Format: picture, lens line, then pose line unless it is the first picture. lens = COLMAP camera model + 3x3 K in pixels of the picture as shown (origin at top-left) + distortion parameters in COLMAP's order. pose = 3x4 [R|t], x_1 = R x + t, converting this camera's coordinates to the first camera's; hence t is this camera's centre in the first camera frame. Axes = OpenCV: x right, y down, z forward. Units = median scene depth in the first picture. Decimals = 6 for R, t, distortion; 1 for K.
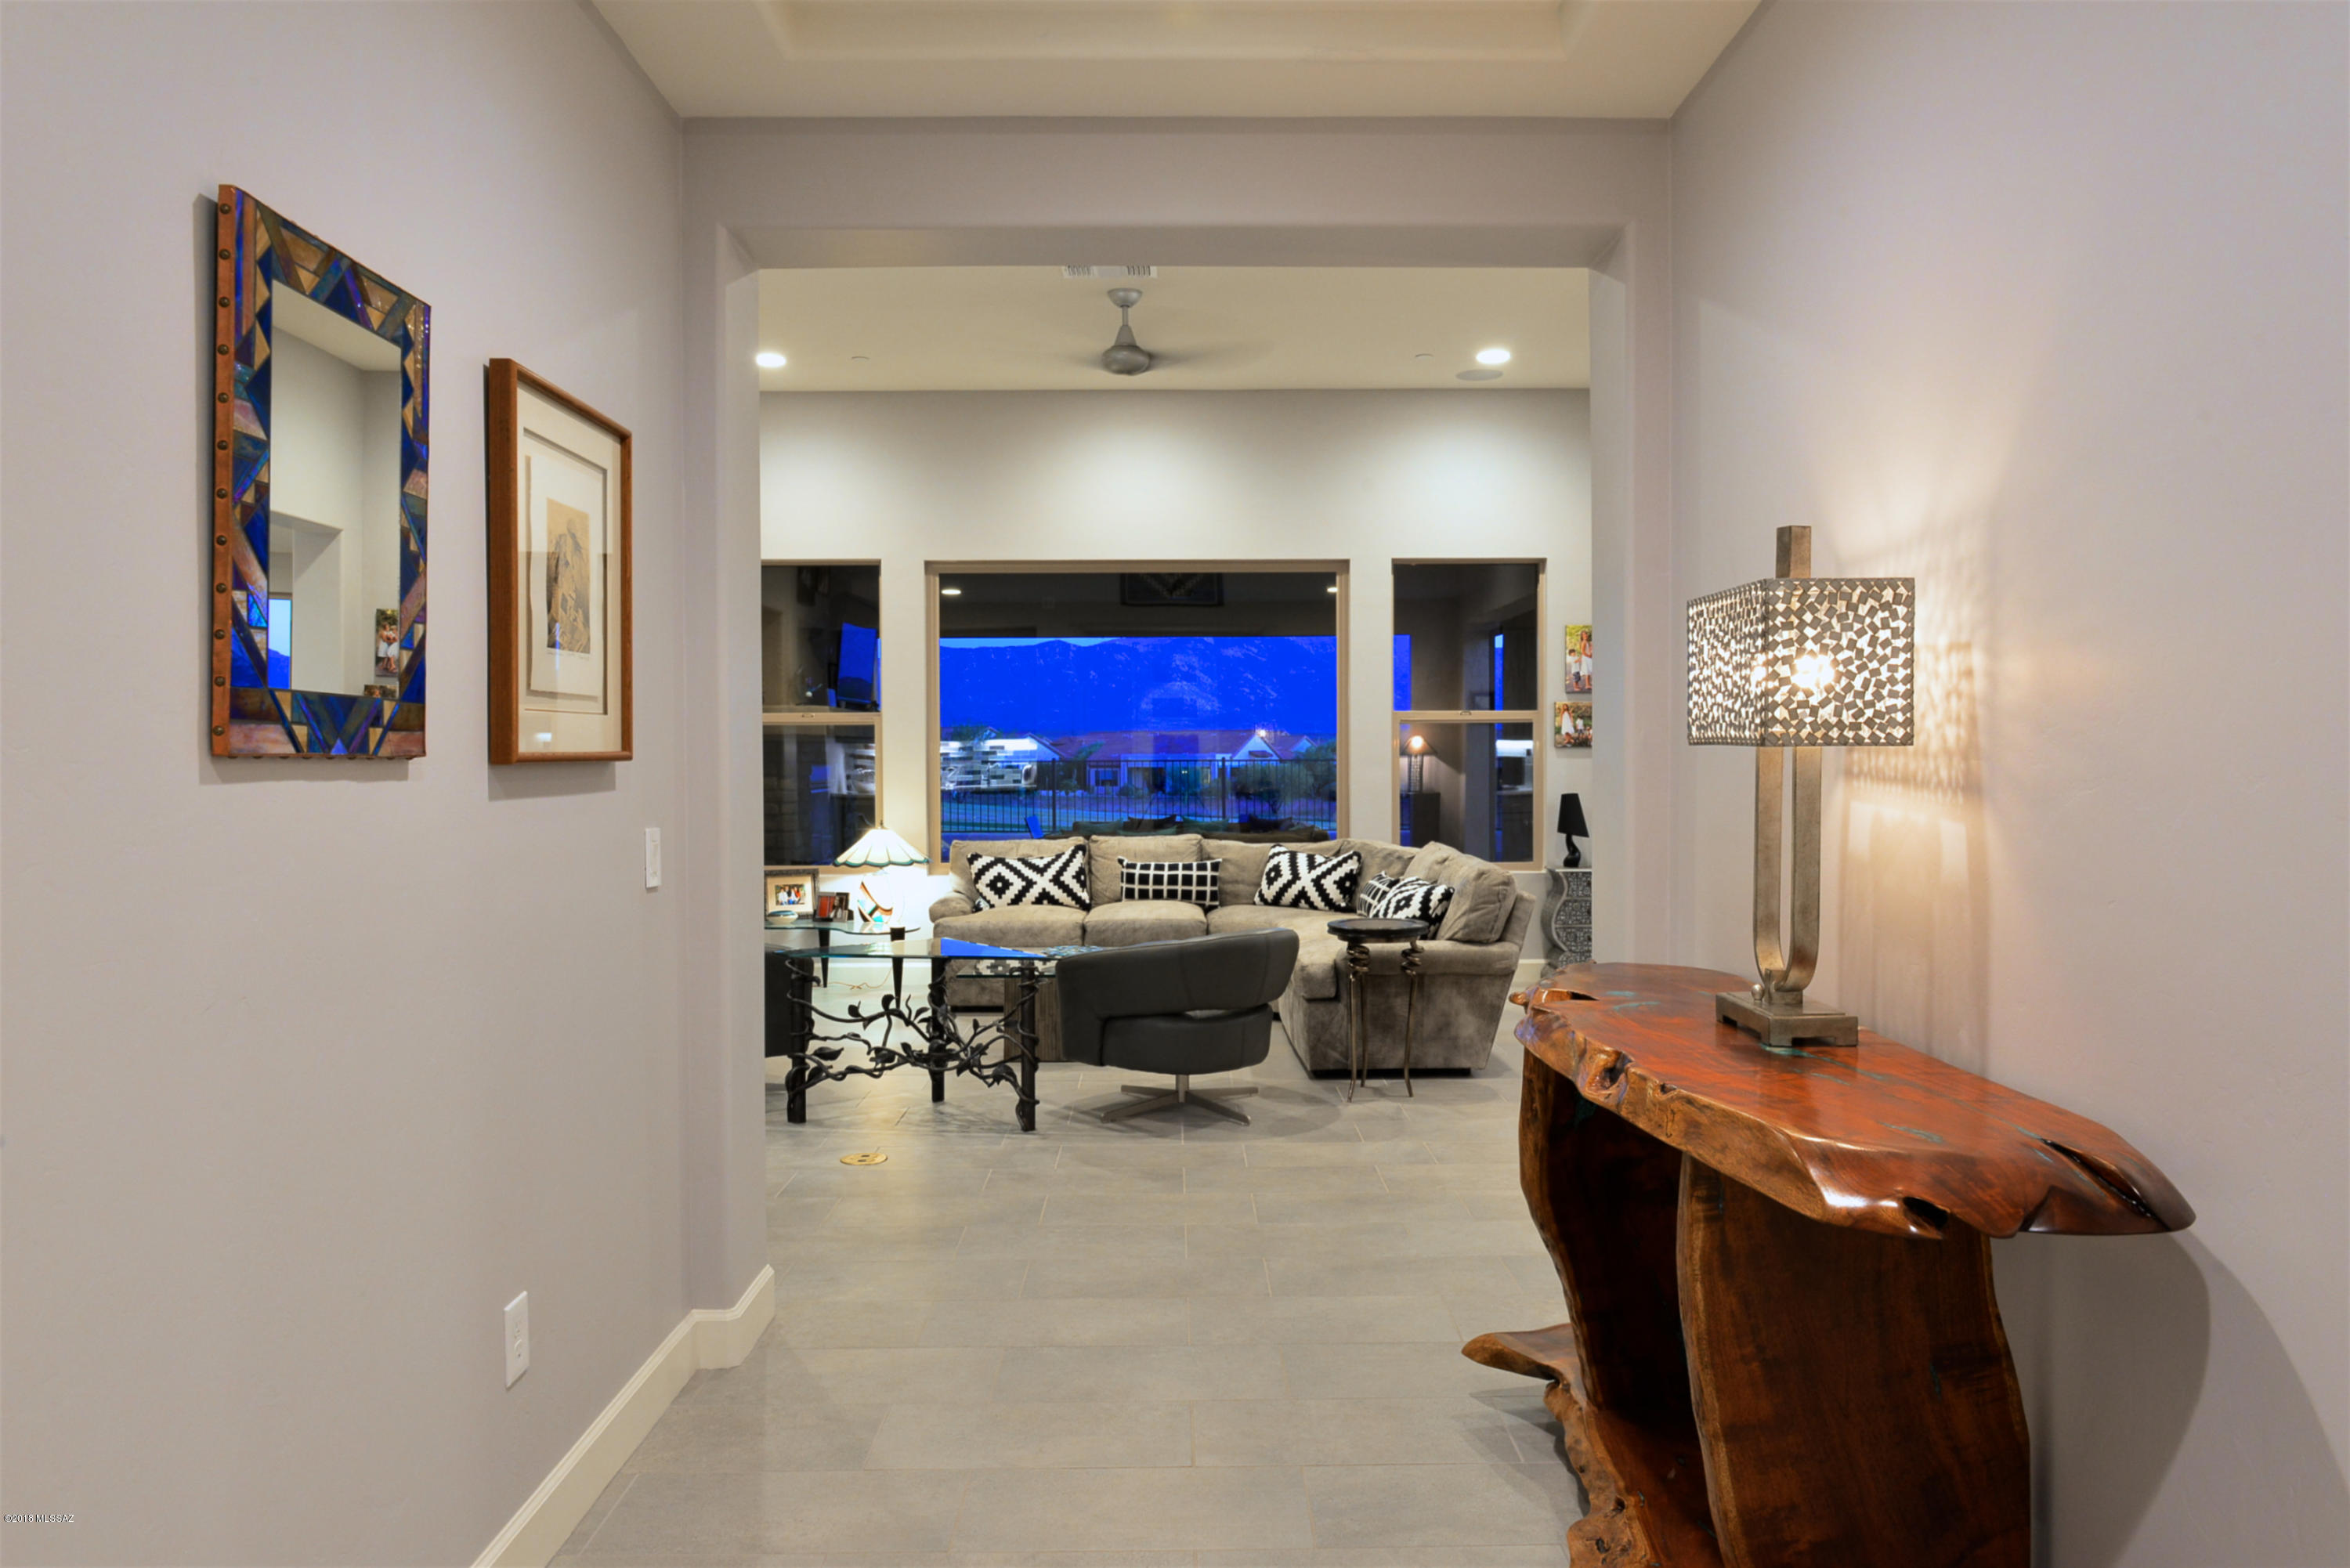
lens RADIAL K [[1647.7, 0, 1175.0], [0, 1647.7, 784.0], [0, 0, 1]] dist [-0.003532, -0.025597]
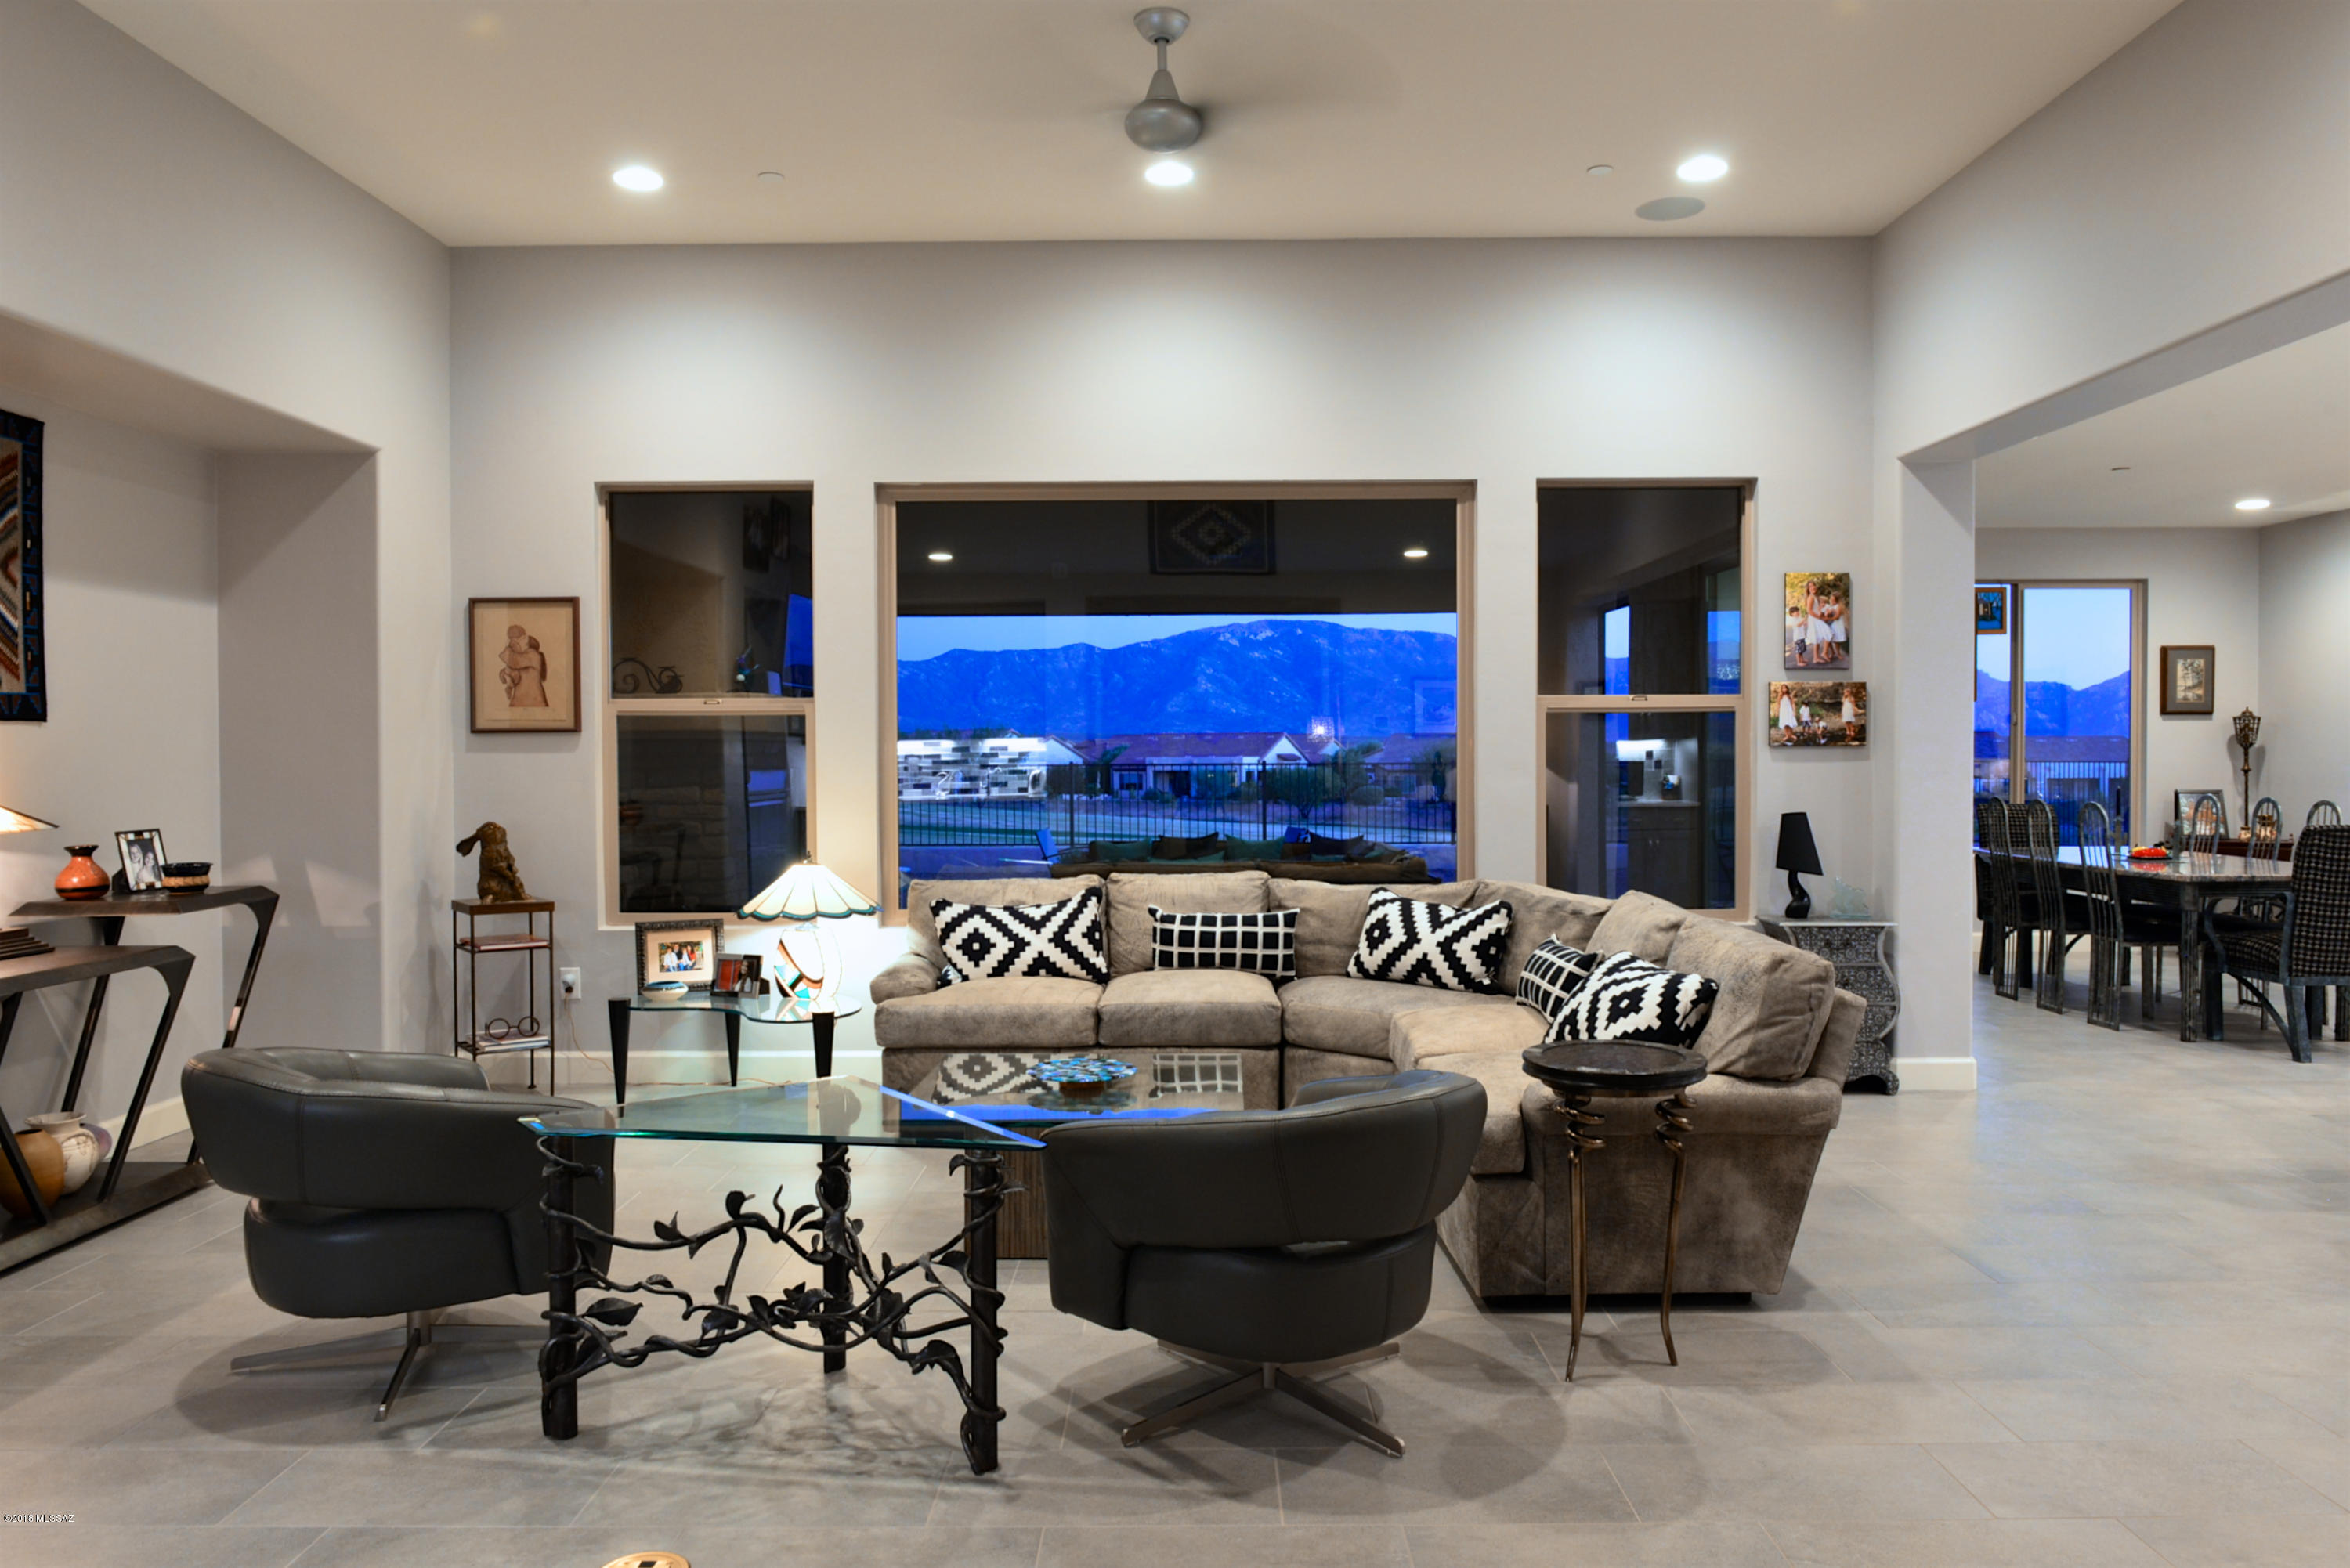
lens RADIAL K [[1647.7, 0, 1175.0], [0, 1647.7, 784.0], [0, 0, 1]] dist [-0.003532, -0.025597]
pose [[0.999891, 0.000267, -0.014731, -0.013511], [-0.000293, 0.999998, -0.001753, -0.005339], [0.014731, 0.001757, 0.999890, 0.314007]]
